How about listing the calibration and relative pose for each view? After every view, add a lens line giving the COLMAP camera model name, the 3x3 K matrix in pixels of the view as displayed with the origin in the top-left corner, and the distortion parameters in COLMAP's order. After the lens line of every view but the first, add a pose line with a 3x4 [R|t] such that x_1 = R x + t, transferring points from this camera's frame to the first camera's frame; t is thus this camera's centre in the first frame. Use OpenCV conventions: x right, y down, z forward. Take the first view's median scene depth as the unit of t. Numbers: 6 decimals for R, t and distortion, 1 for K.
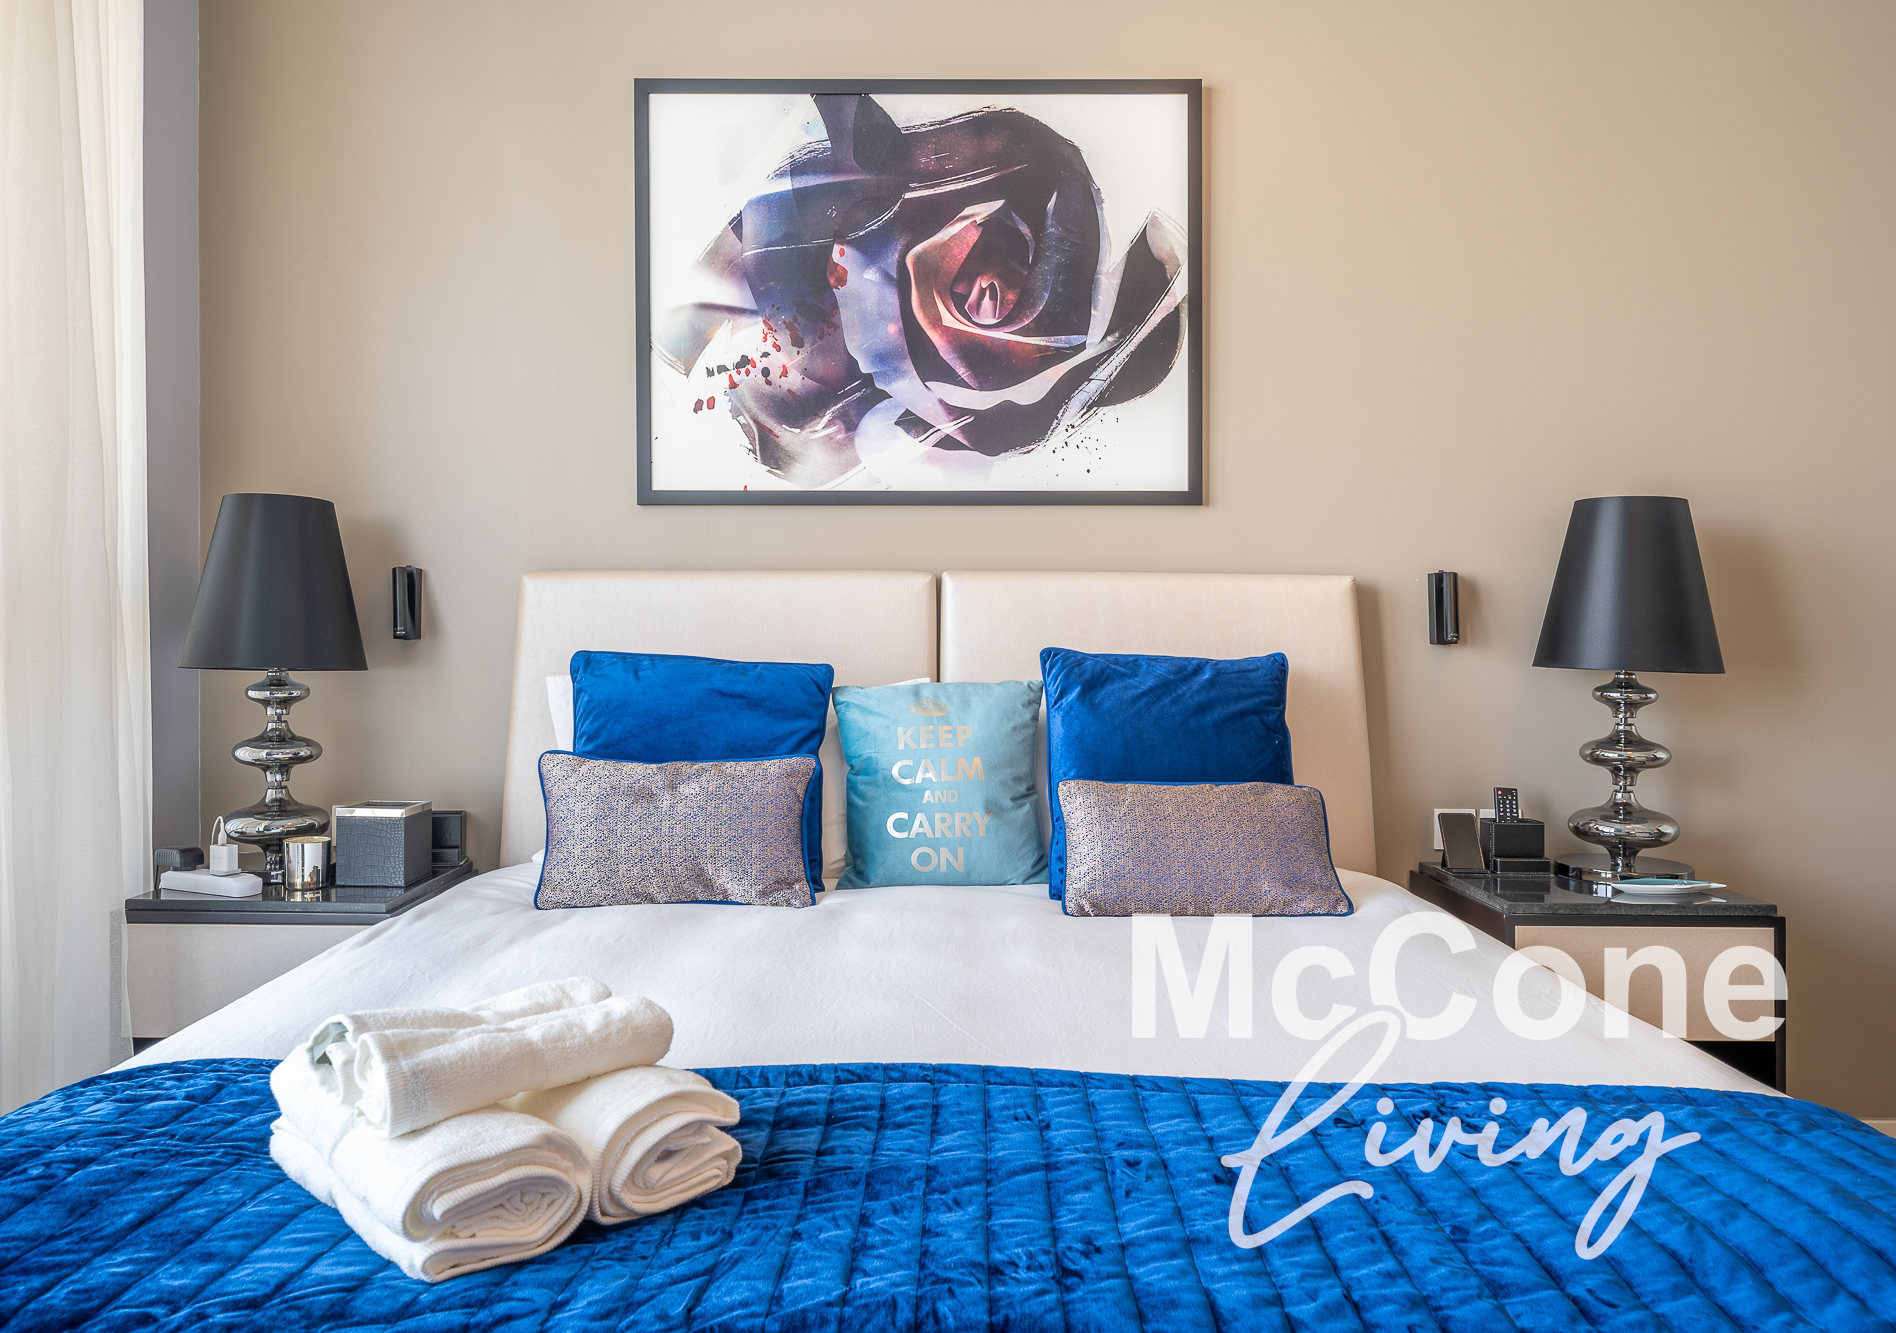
lens RADIAL K [[1345.8, 0, 916.0], [0, 1345.8, 642.3], [0, 0, 1]] dist [-0.006310, 0.016138]
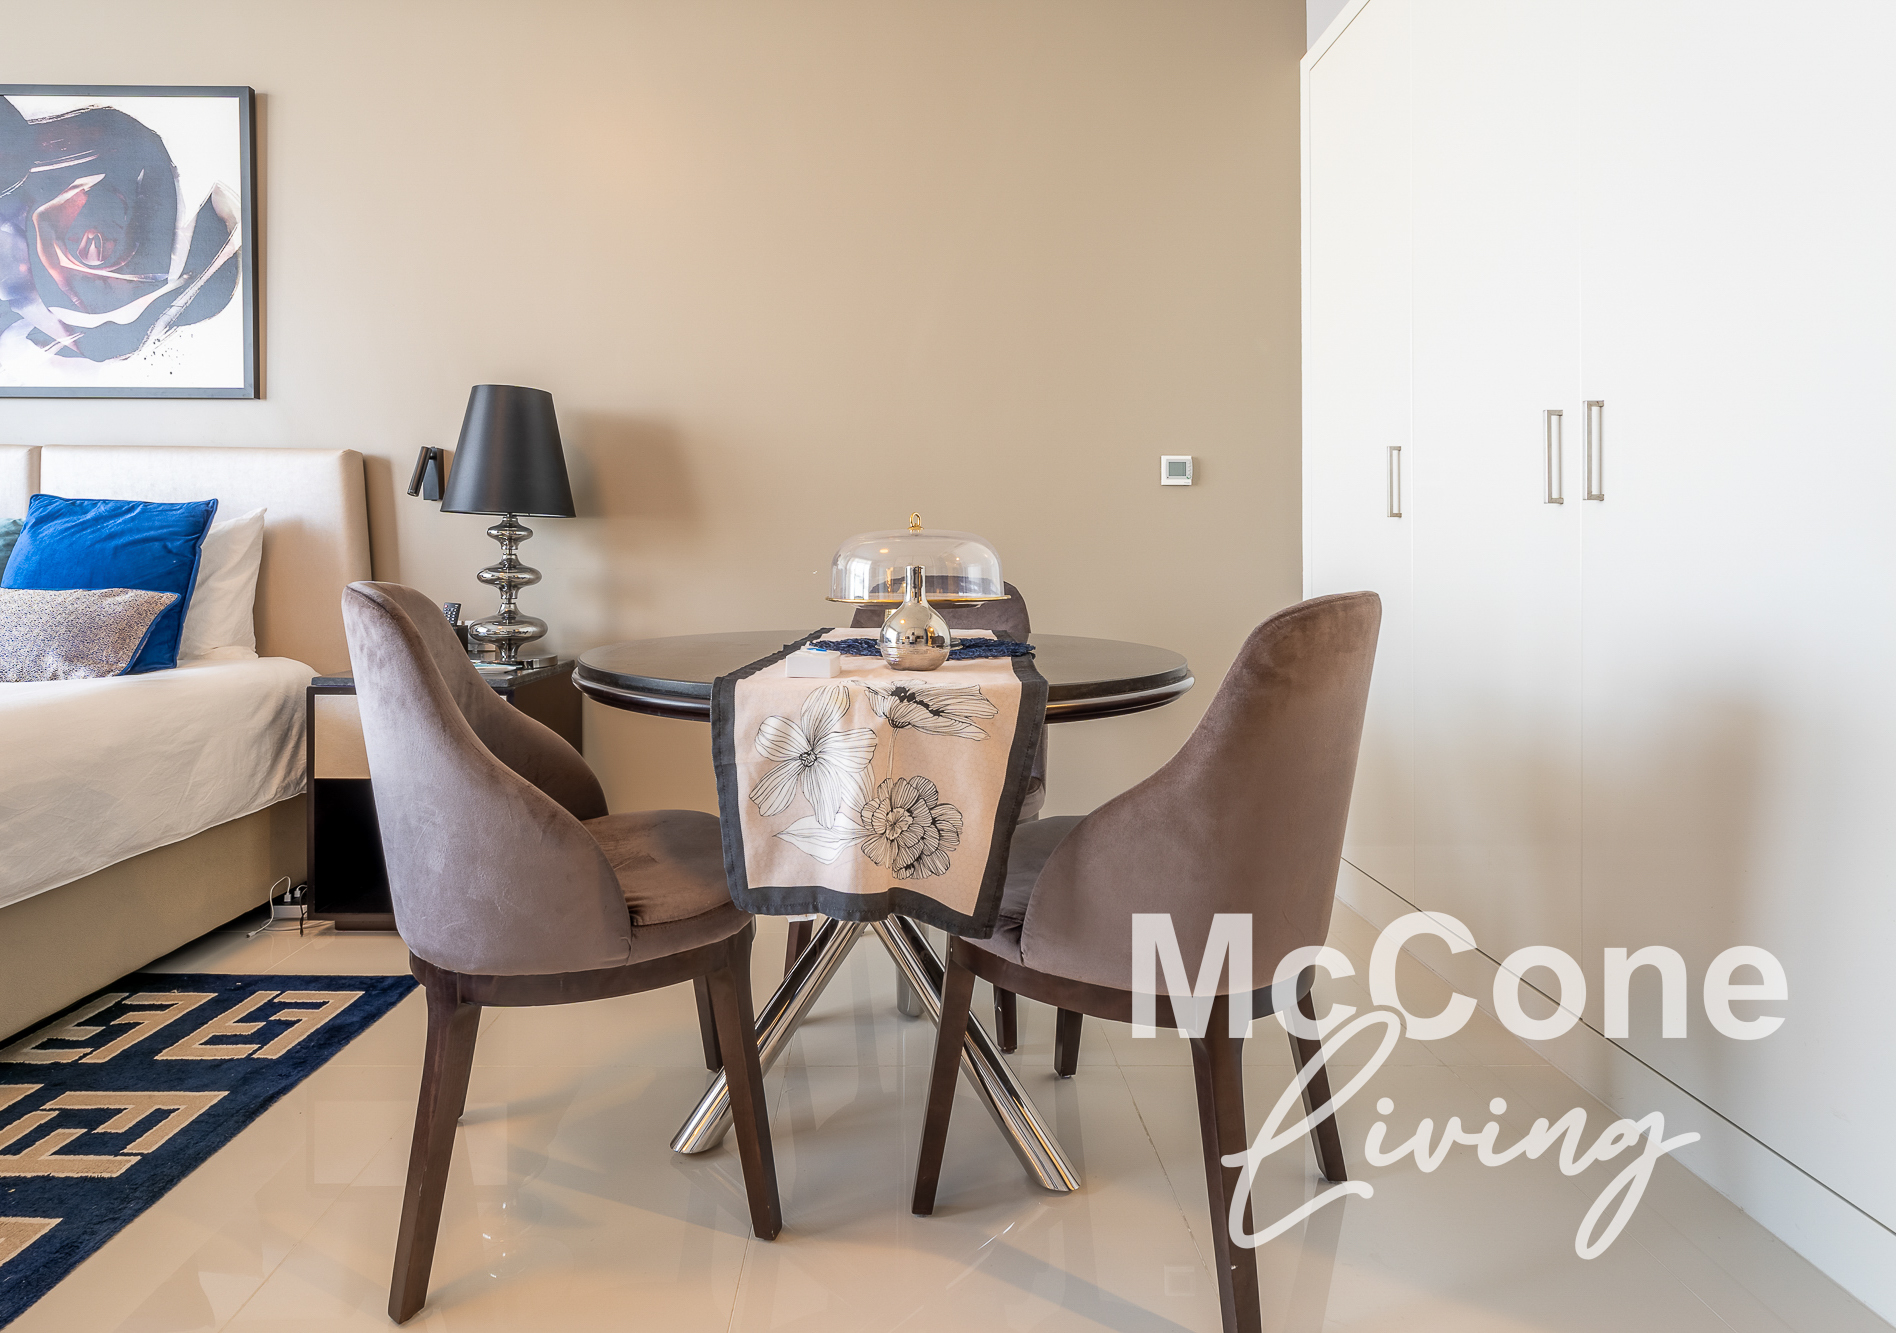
lens RADIAL K [[917.4, 0, 957.7], [0, 917.4, 562.3], [0, 0, 1]] dist [-0.005887, -0.001454]
pose [[0.999079, -0.002123, 0.042865, 0.886197], [0.002392, 0.999978, -0.006232, 0.072102], [-0.042851, 0.006329, 0.999061, 0.045010]]
